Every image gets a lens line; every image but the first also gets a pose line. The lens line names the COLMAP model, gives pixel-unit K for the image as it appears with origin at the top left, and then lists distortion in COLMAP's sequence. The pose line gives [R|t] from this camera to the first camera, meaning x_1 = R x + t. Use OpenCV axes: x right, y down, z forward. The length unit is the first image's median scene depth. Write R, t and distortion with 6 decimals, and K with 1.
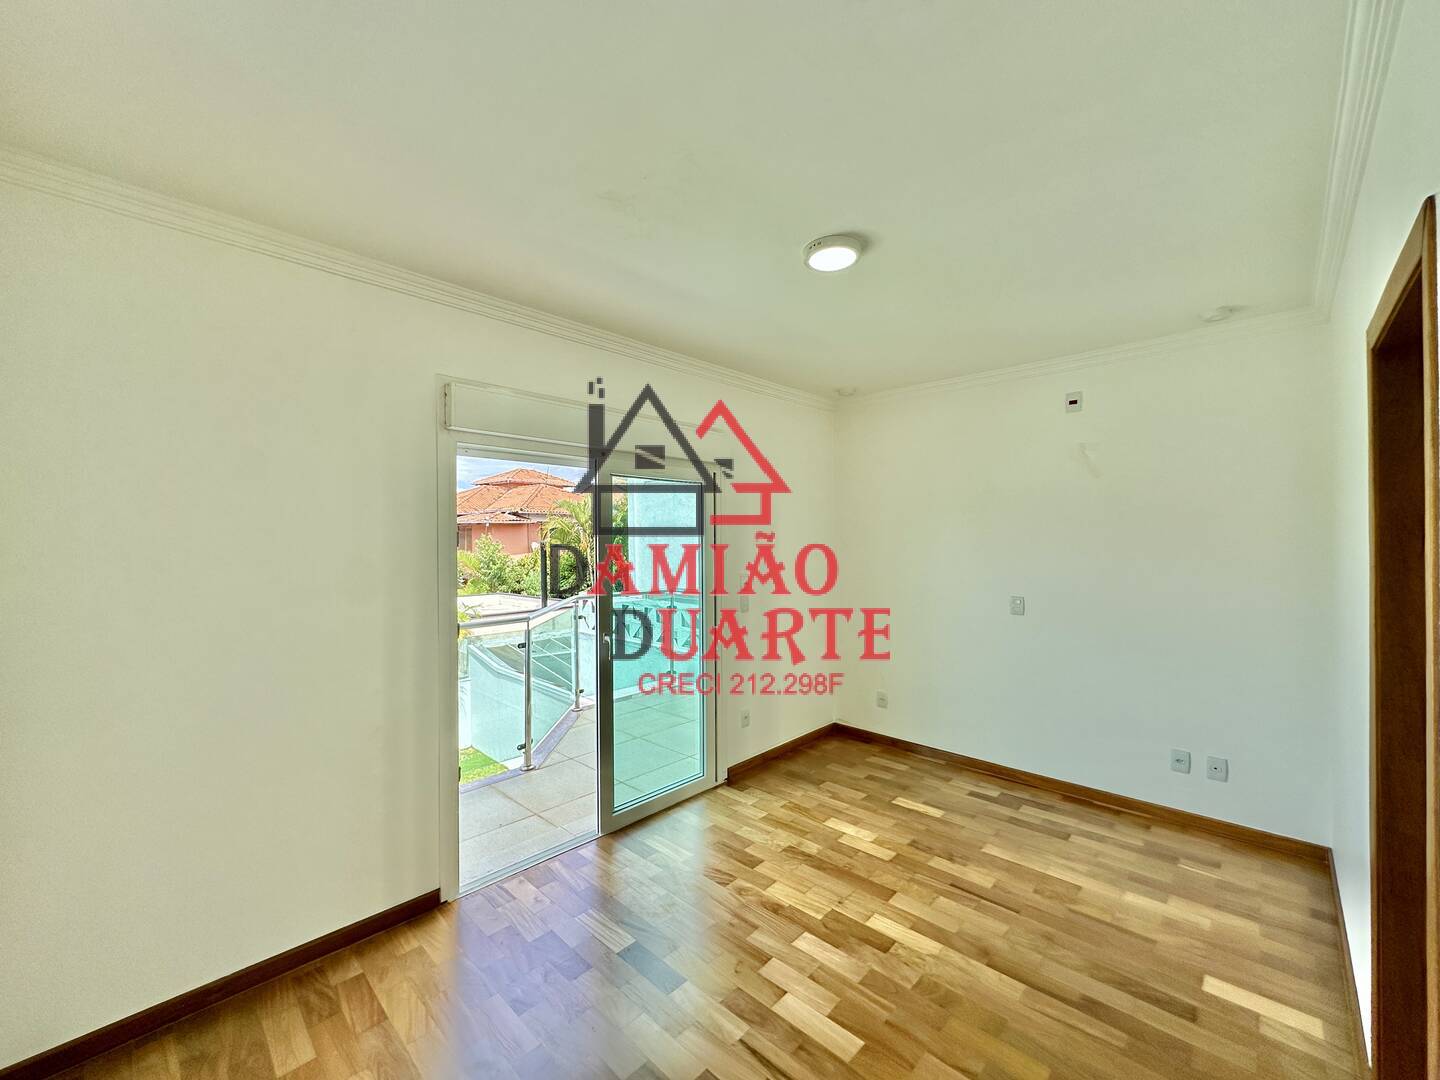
lens RADIAL K [[576.3, 0, 720.0], [0, 576.3, 540.0], [0, 0, 1]] dist [-0.005468, 0.000782]
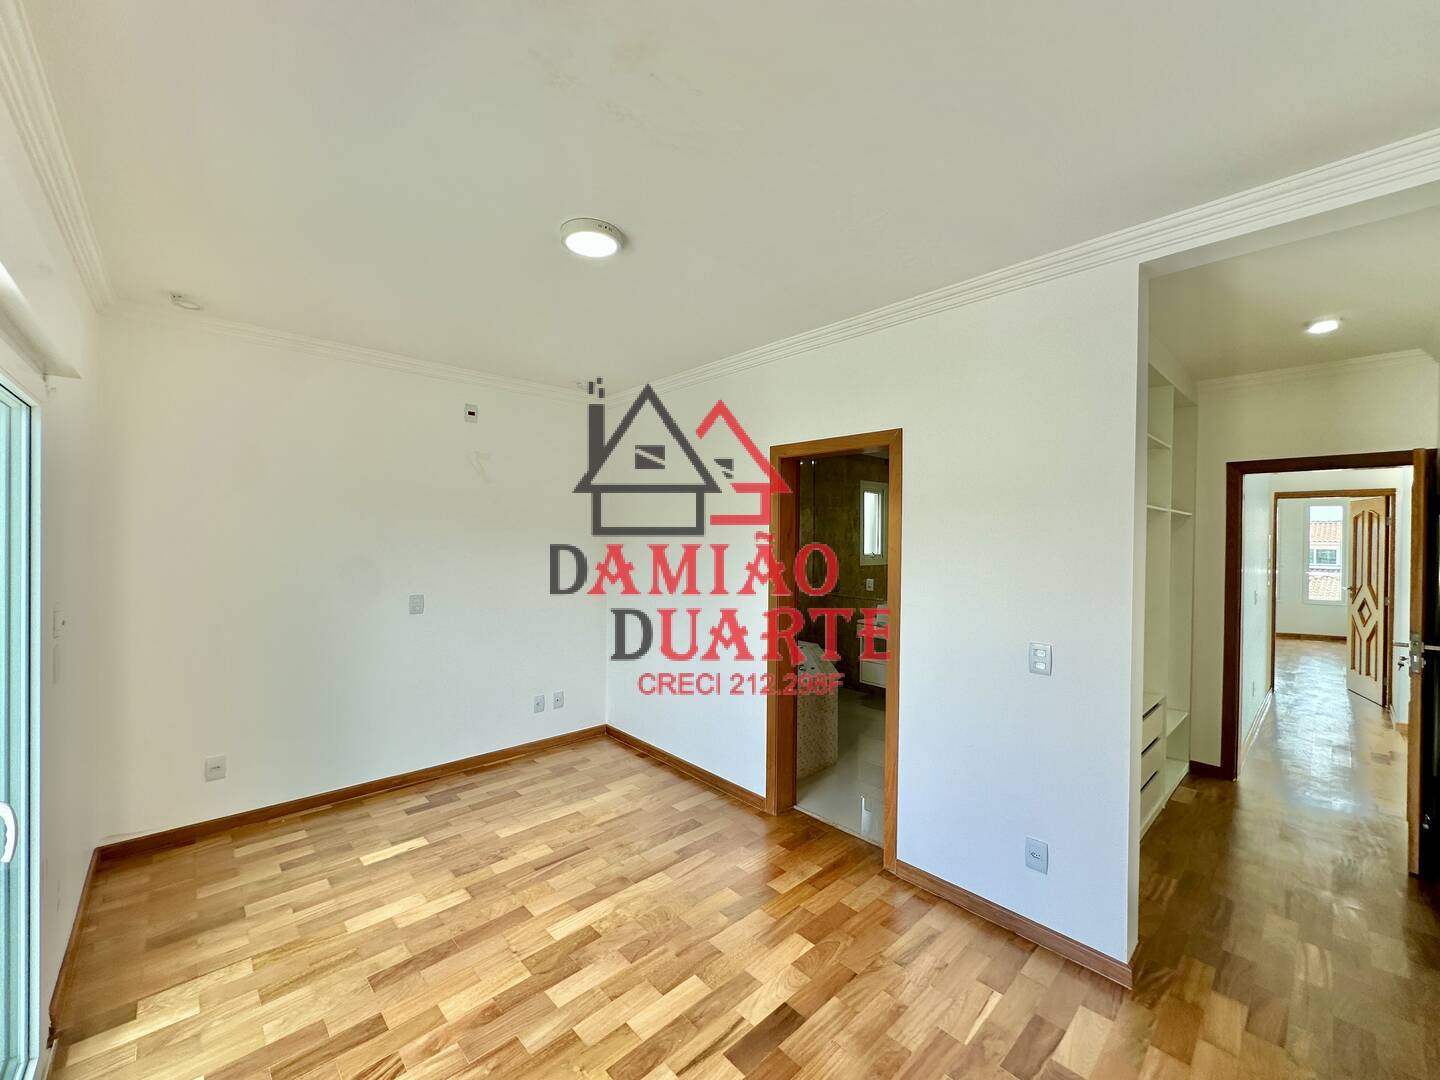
lens RADIAL K [[576.3, 0, 720.0], [0, 576.3, 540.0], [0, 0, 1]] dist [-0.005468, 0.000782]
pose [[0.045899, 0.001186, 0.998945, -0.562083], [-0.012667, 0.999920, -0.000605, -0.002072], [-0.998866, -0.012626, 0.045910, 0.561732]]
